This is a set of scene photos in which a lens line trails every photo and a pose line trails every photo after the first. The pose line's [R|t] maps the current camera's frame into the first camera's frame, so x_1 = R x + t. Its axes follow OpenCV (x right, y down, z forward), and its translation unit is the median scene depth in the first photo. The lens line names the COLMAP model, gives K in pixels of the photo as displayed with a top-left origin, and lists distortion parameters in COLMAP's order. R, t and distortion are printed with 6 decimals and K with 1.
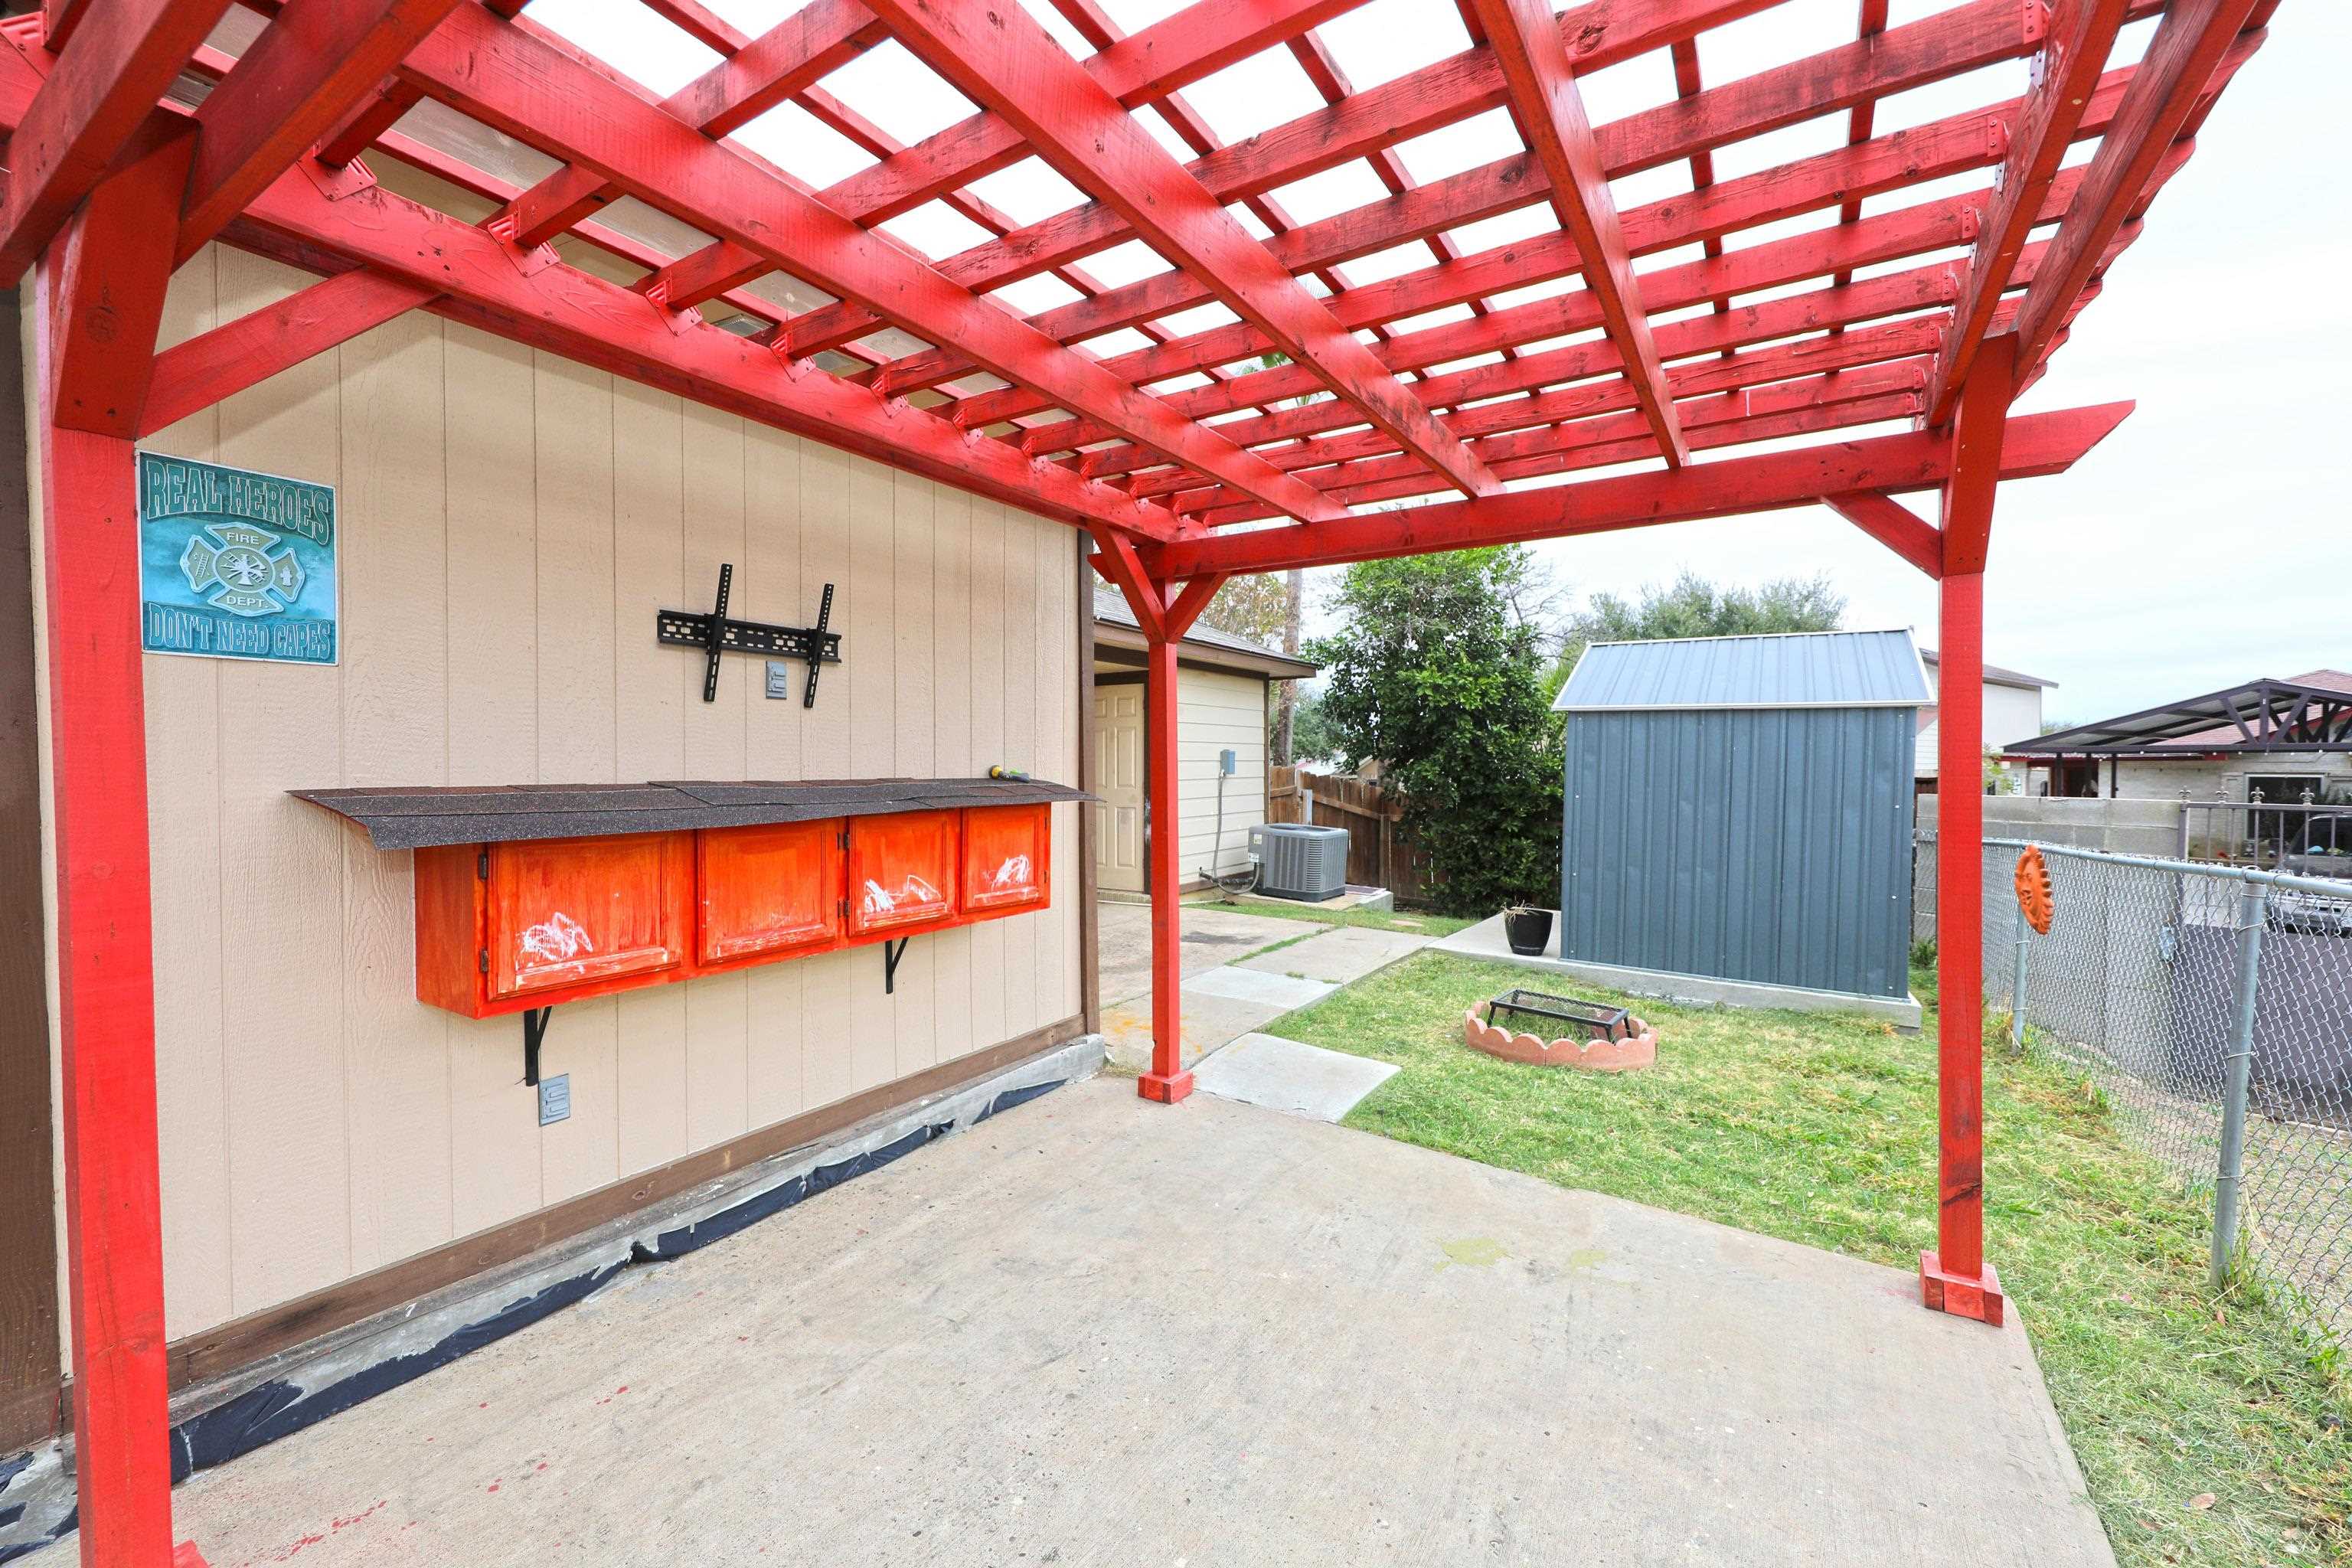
lens RADIAL K [[979.6, 0, 1171.9], [0, 979.6, 785.5], [0, 0, 1]] dist [0.003213, -0.001064]
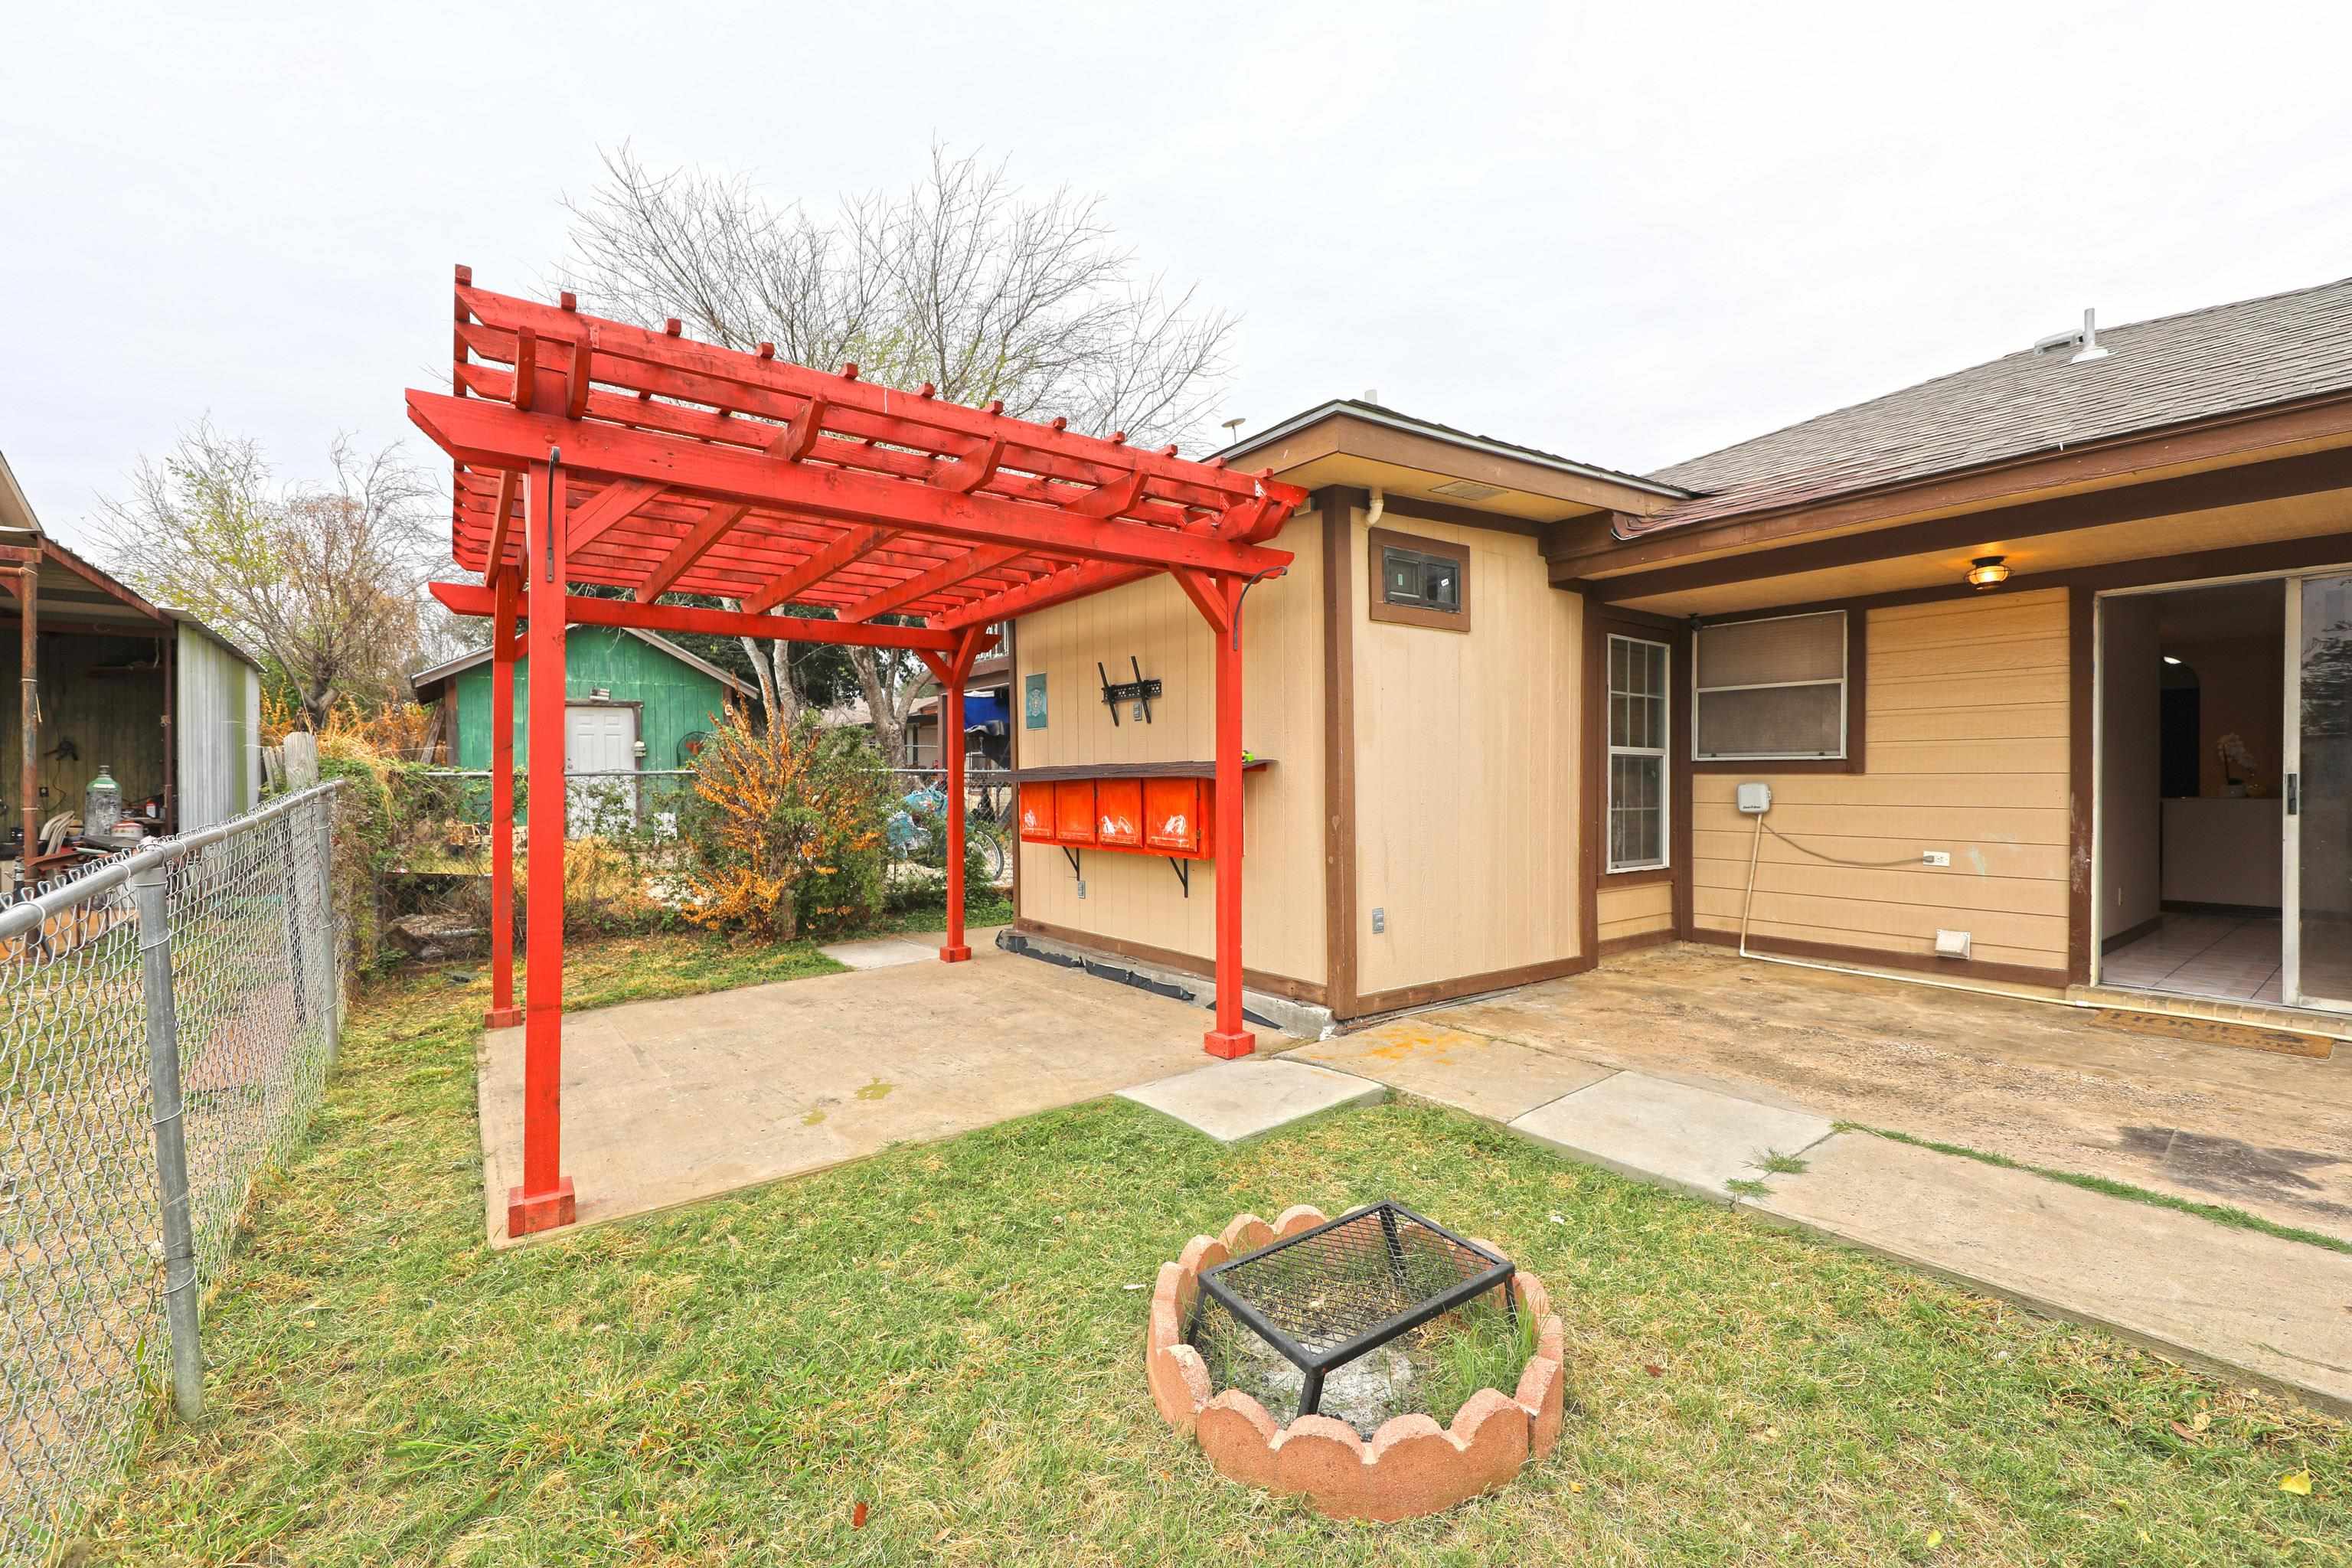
lens RADIAL K [[979.6, 0, 1177.3], [0, 979.6, 786.3], [0, 0, 1]] dist [0.003213, -0.001064]
pose [[-0.368814, 0.003075, -0.929498, 1.347022], [-0.017166, 0.999801, 0.010119, 0.018909], [0.929345, 0.019687, -0.368688, 1.778046]]
